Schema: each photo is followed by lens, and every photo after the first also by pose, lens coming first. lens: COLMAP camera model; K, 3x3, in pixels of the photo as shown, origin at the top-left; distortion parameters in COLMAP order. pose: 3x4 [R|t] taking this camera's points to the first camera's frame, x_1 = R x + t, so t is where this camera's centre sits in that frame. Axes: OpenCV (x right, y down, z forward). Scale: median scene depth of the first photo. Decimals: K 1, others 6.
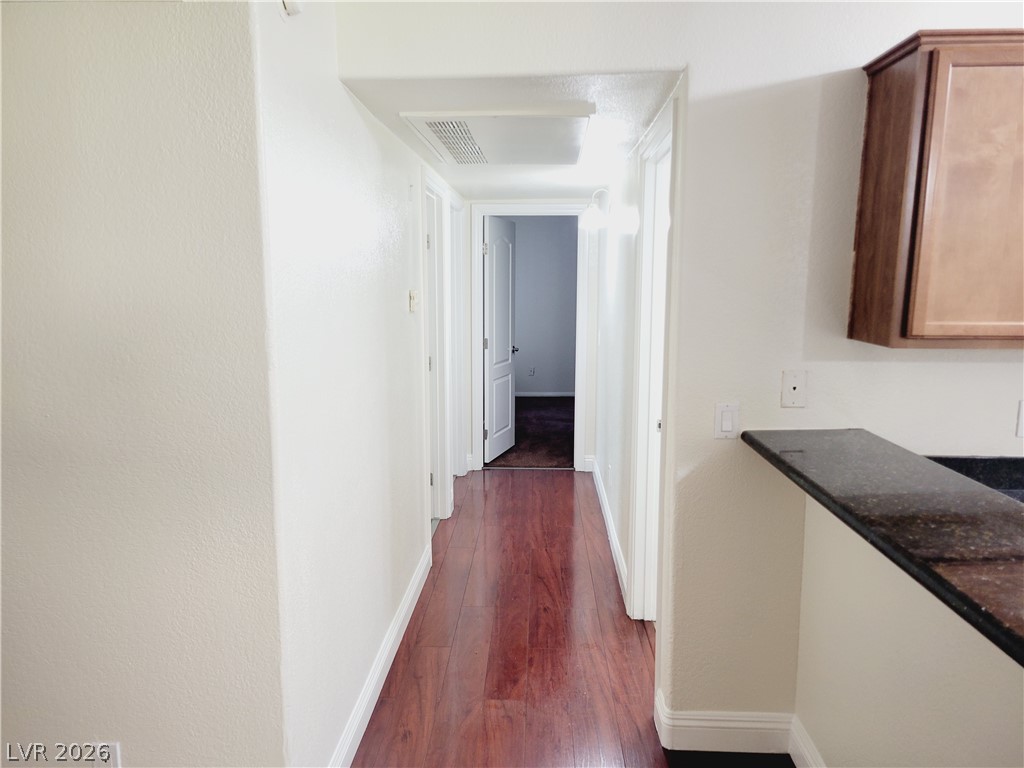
lens RADIAL K [[772.0, 0, 503.3], [0, 772.0, 390.6], [0, 0, 1]] dist [0.051242, -0.044167]
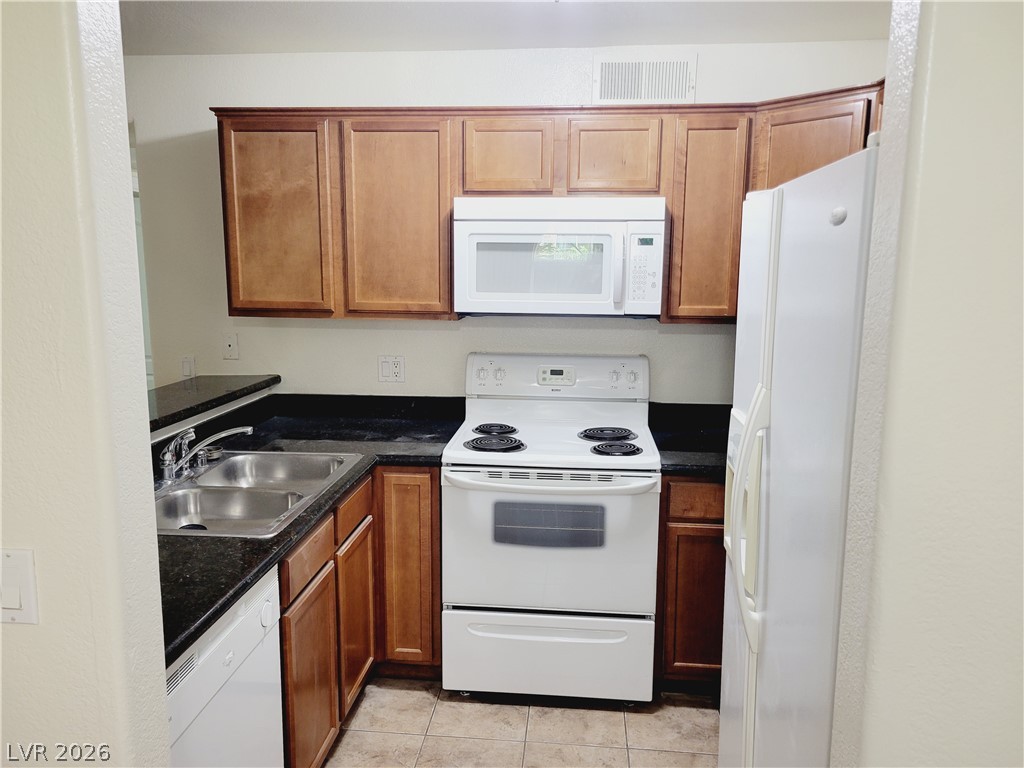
lens RADIAL K [[772.0, 0, 503.3], [0, 772.0, 390.6], [0, 0, 1]] dist [0.051242, -0.044167]
pose [[0.999140, 0.012383, -0.039562, 1.094091], [-0.011844, 0.999834, 0.013825, 0.062985], [0.039726, -0.013345, 0.999121, -0.482867]]
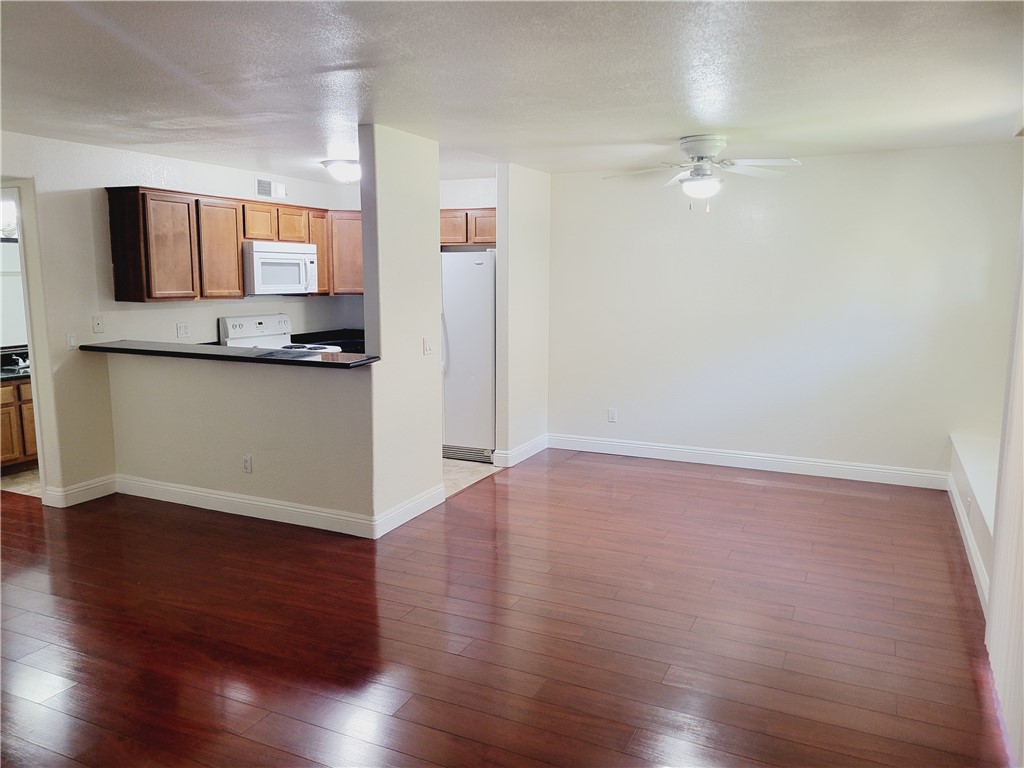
lens RADIAL K [[772.0, 0, 503.3], [0, 772.0, 390.6], [0, 0, 1]] dist [0.051242, -0.044167]
pose [[0.387563, -0.139360, 0.911248, -1.465648], [0.130423, 0.986853, 0.095452, 0.144711], [-0.912570, 0.081854, 0.400643, -1.123652]]
